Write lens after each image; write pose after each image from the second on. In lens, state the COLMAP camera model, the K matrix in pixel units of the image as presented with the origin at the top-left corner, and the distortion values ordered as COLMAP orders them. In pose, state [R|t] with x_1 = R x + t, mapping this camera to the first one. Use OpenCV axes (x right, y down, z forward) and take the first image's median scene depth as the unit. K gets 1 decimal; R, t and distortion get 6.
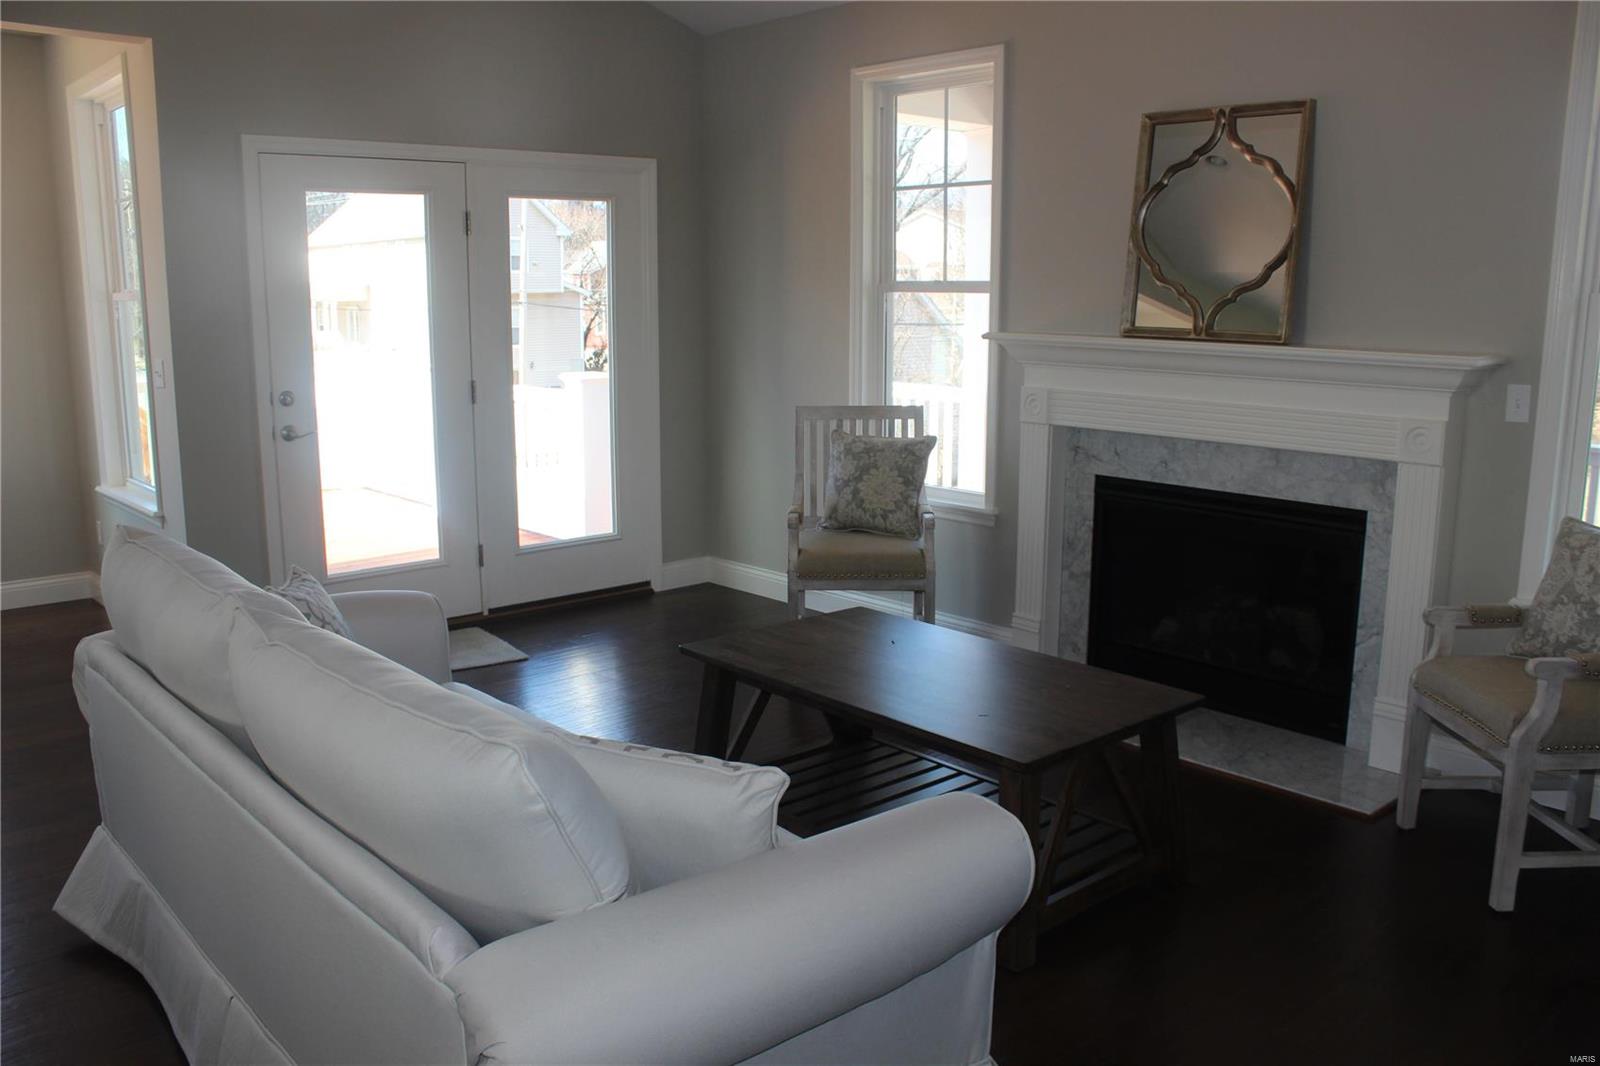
lens RADIAL K [[1301.2, 0, 800.5], [0, 1301.2, 543.1], [0, 0, 1]] dist [-0.129713, 0.041818]
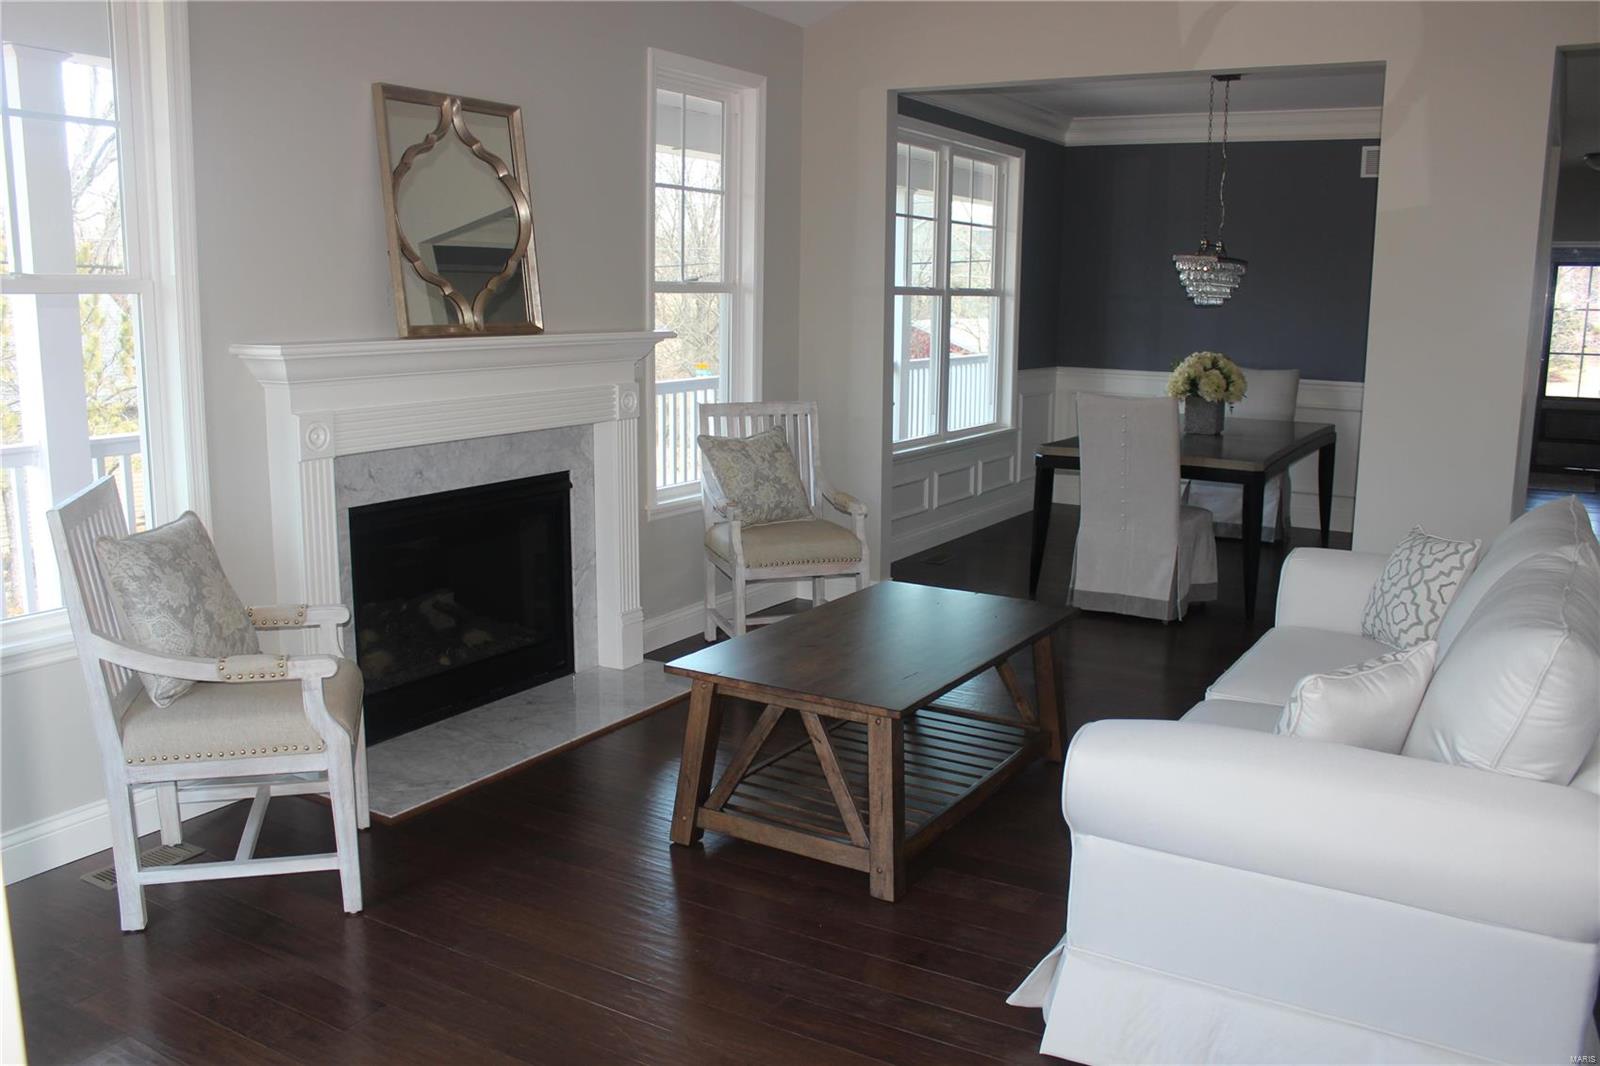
lens RADIAL K [[1301.2, 0, 798.5], [0, 1301.2, 527.1], [0, 0, 1]] dist [-0.129713, 0.041818]
pose [[-0.303269, -0.173190, 0.937034, -0.629359], [0.170331, 0.957655, 0.232128, -0.182062], [-0.937558, 0.230003, -0.260928, 0.942656]]
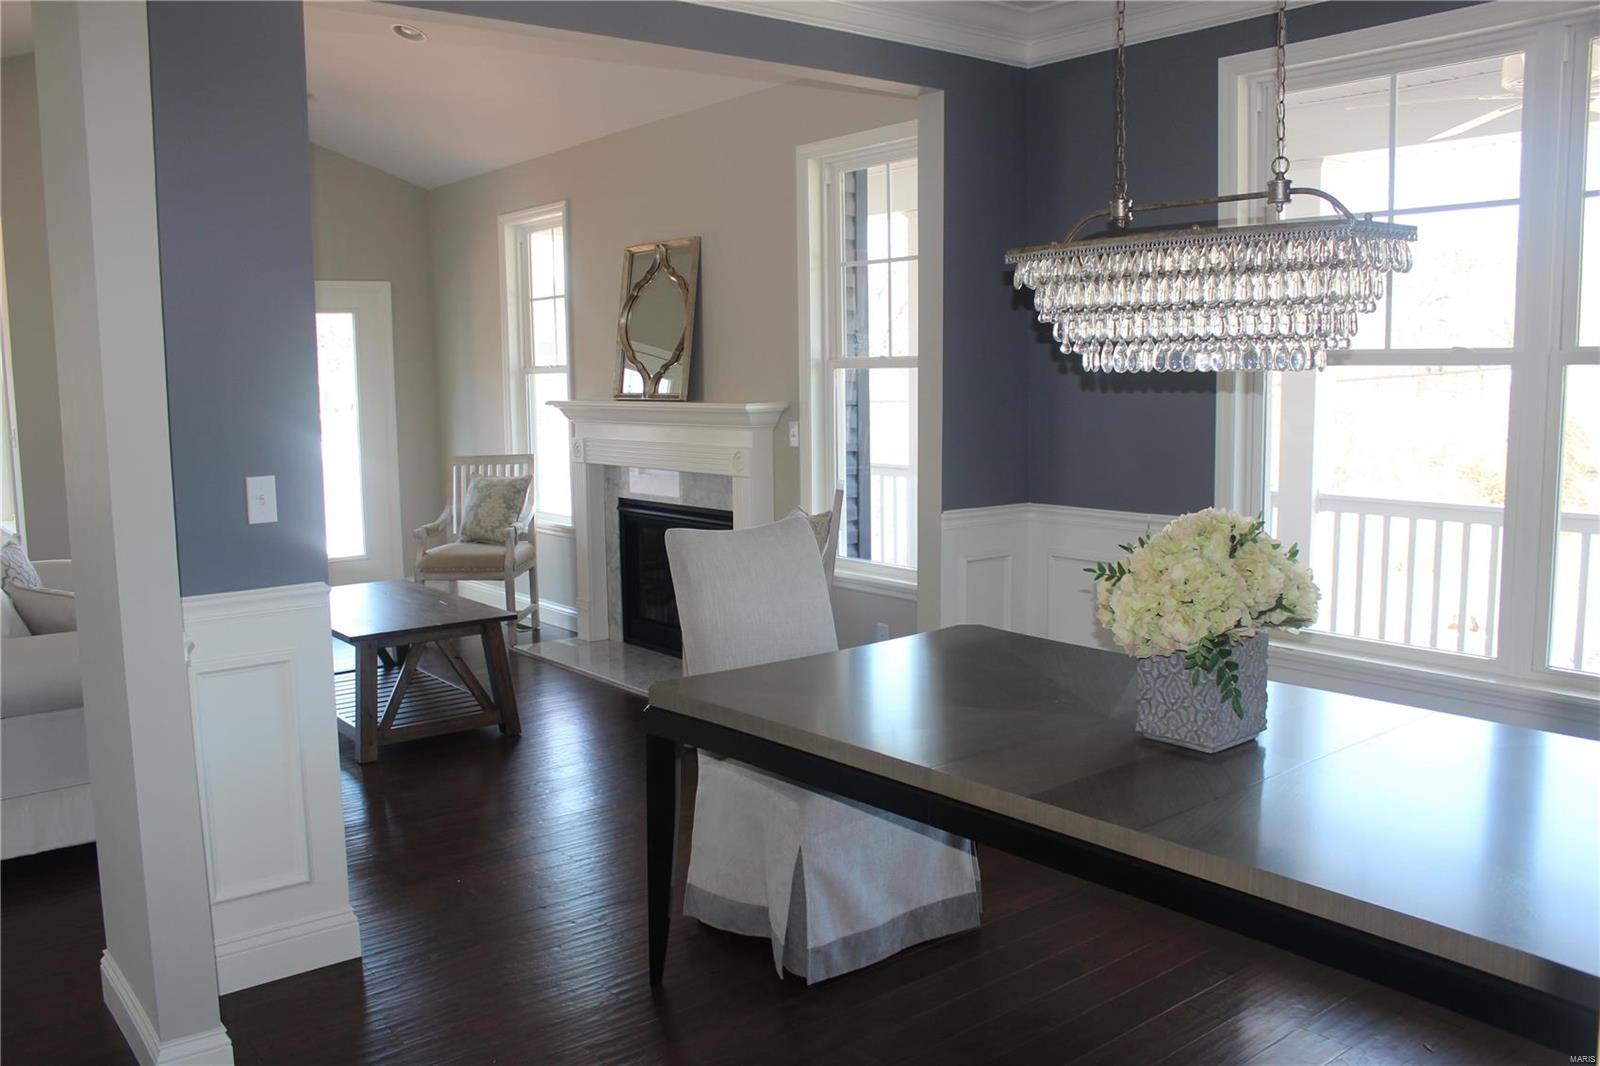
lens RADIAL K [[1301.2, 0, 798.6], [0, 1301.2, 529.7], [0, 0, 1]] dist [-0.129713, 0.041818]
pose [[0.997995, -0.012527, -0.062043, 0.512330], [0.008287, 0.997642, -0.068124, 0.080860], [0.062750, 0.067473, 0.995746, -0.406069]]
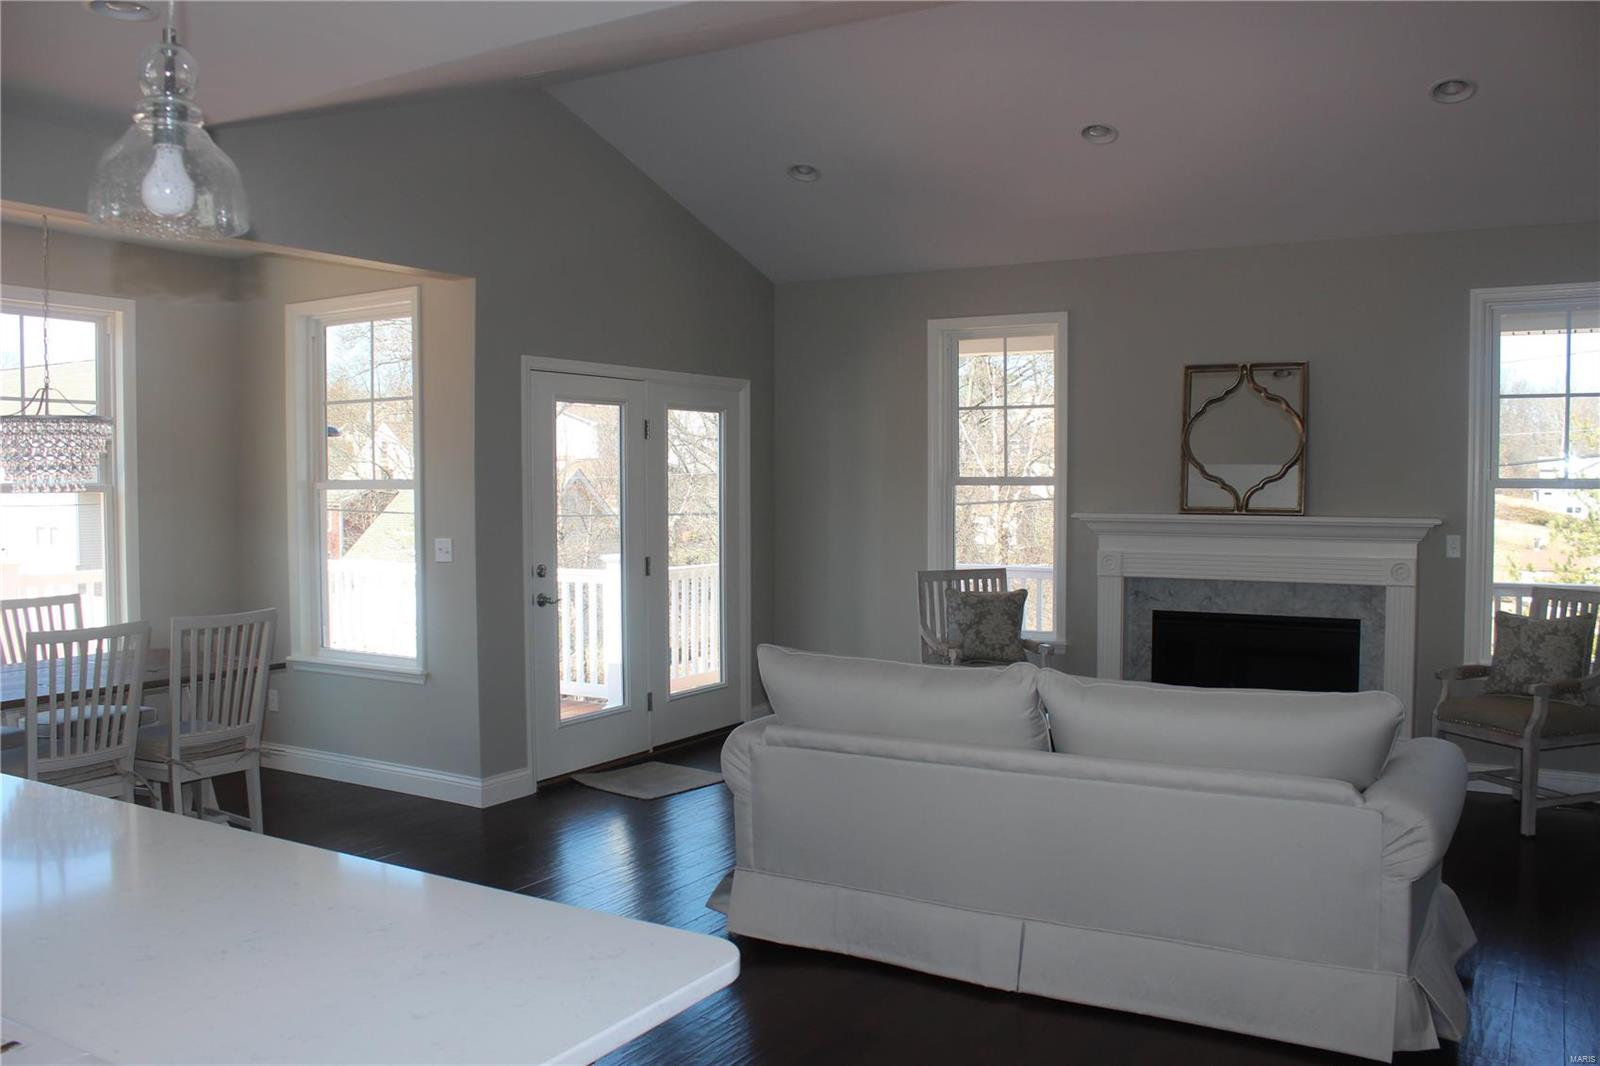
lens RADIAL K [[1301.2, 0, 814.7], [0, 1301.2, 536.4], [0, 0, 1]] dist [-0.129713, 0.041818]
pose [[0.950749, -0.016607, 0.309516, -0.564497], [0.062741, 0.988204, -0.139700, 0.041818], [-0.303545, 0.152239, 0.940576, -0.237920]]
